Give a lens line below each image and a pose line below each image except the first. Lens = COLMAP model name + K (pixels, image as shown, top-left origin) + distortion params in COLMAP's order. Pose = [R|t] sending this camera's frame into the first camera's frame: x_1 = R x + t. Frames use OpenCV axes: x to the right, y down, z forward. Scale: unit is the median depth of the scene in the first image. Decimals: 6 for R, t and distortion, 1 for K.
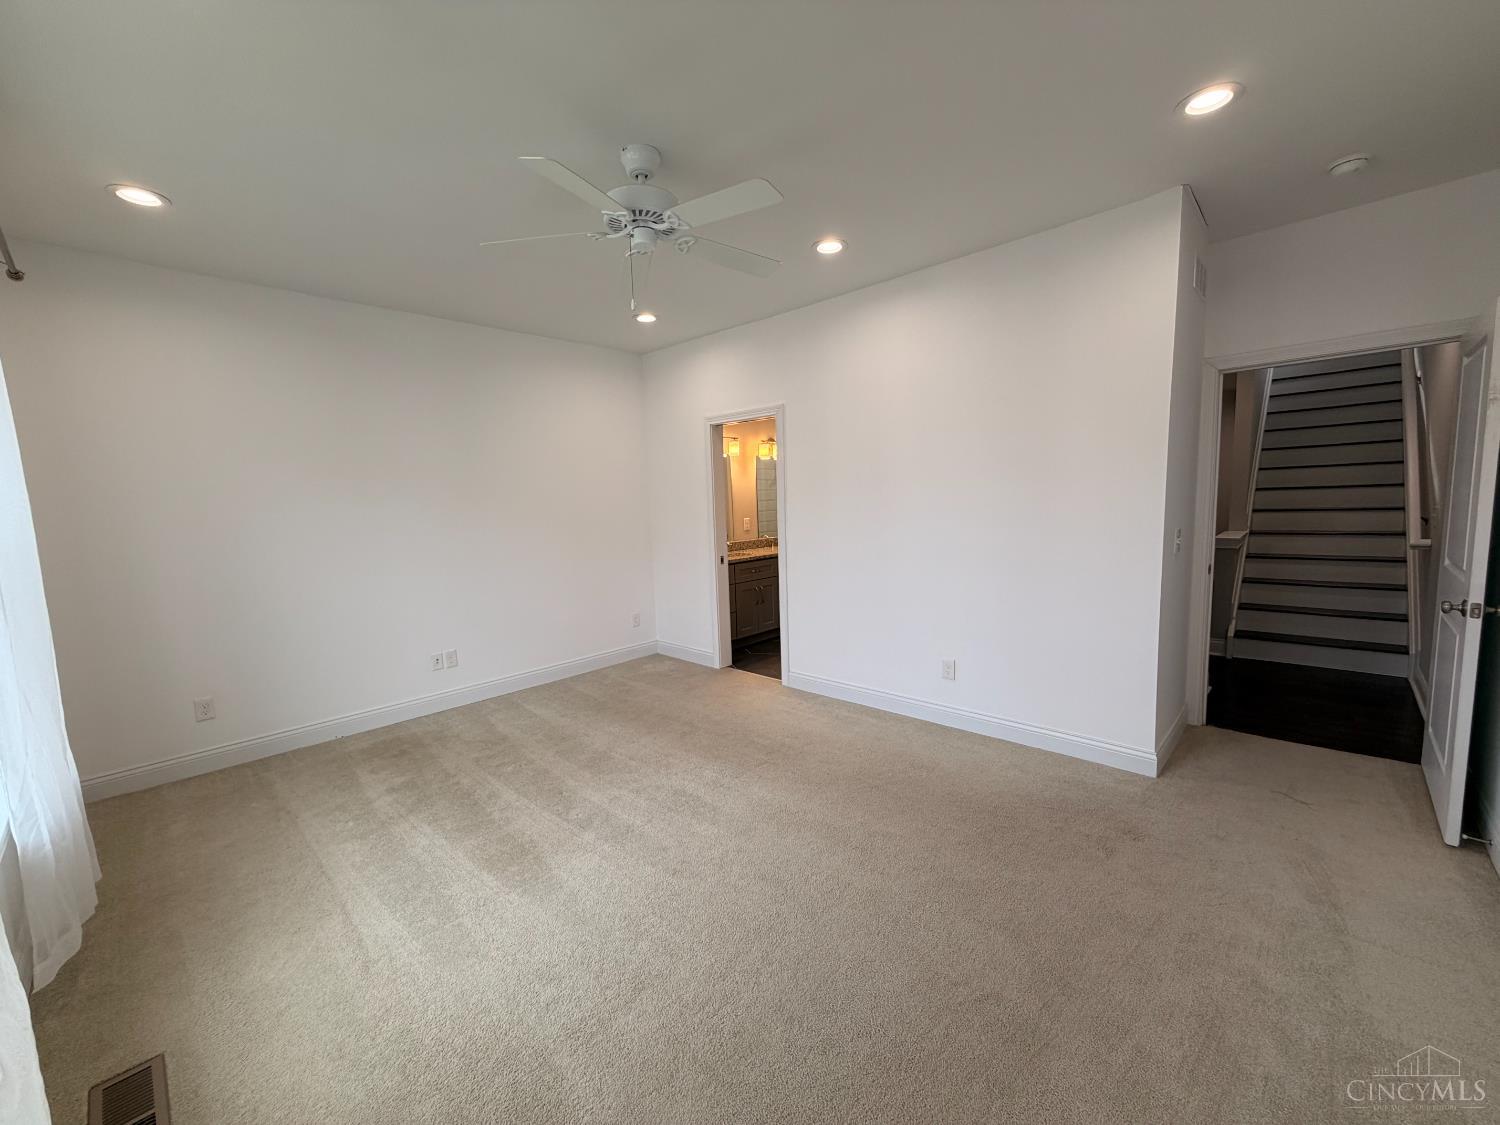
lens RADIAL K [[596.3, 0, 753.3], [0, 596.3, 567.0], [0, 0, 1]] dist [-0.002092, -0.000041]
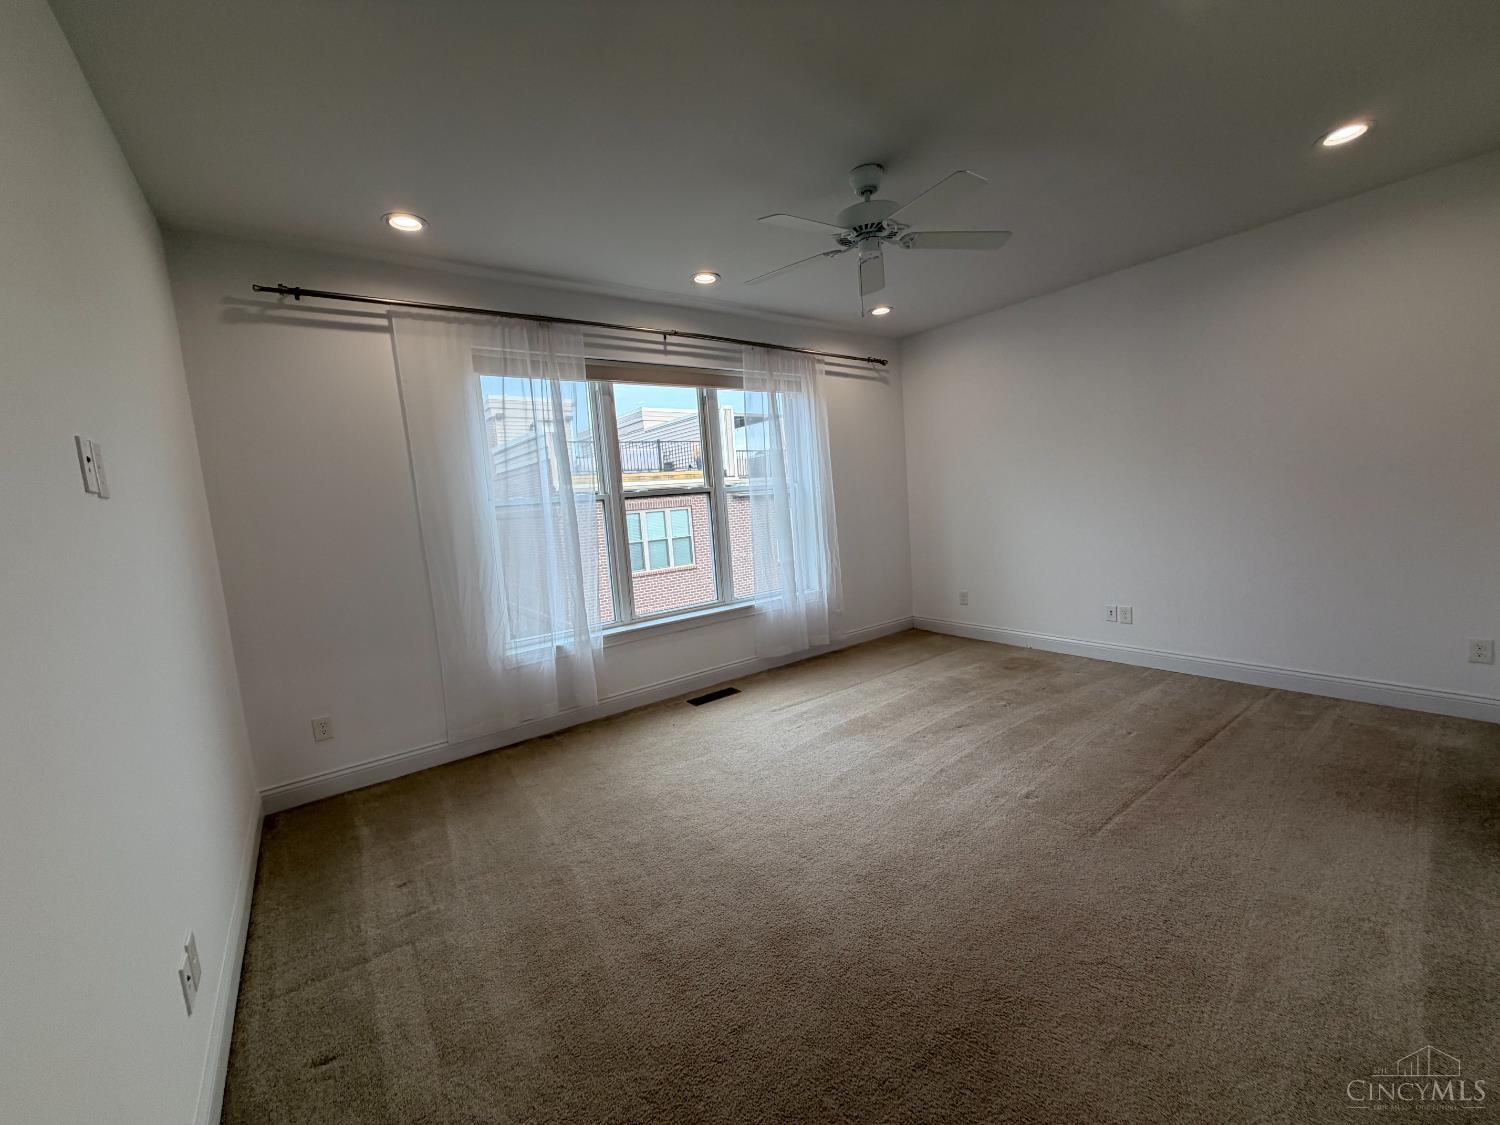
lens RADIAL K [[596.3, 0, 750.7], [0, 596.3, 562.5], [0, 0, 1]] dist [-0.002092, -0.000041]
pose [[-0.163165, 0.164464, -0.972794, 0.714313], [-0.026512, 0.984921, 0.170961, -0.116710], [0.986243, 0.053686, -0.156344, 0.629706]]
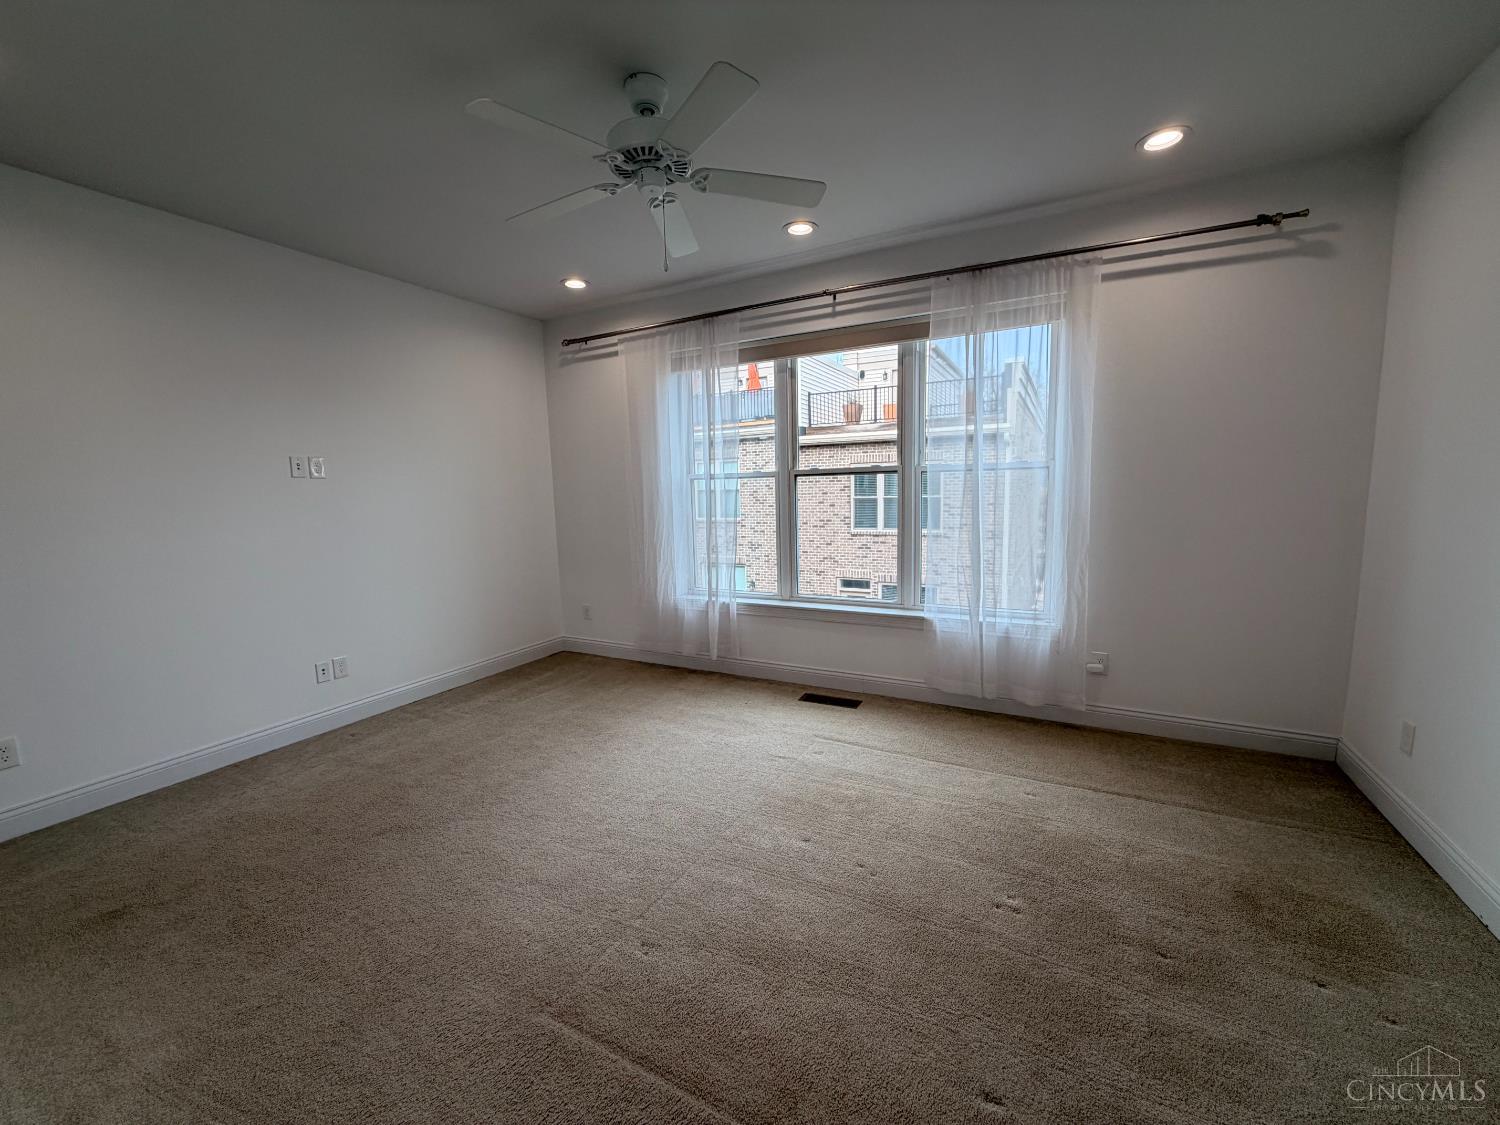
lens RADIAL K [[596.3, 0, 746.0], [0, 596.3, 562.0], [0, 0, 1]] dist [-0.002092, -0.000041]
pose [[-0.959828, 0.103619, -0.260757, -0.014479], [0.040045, 0.970389, 0.238205, -0.152145], [0.277718, 0.218193, -0.935556, 1.316398]]
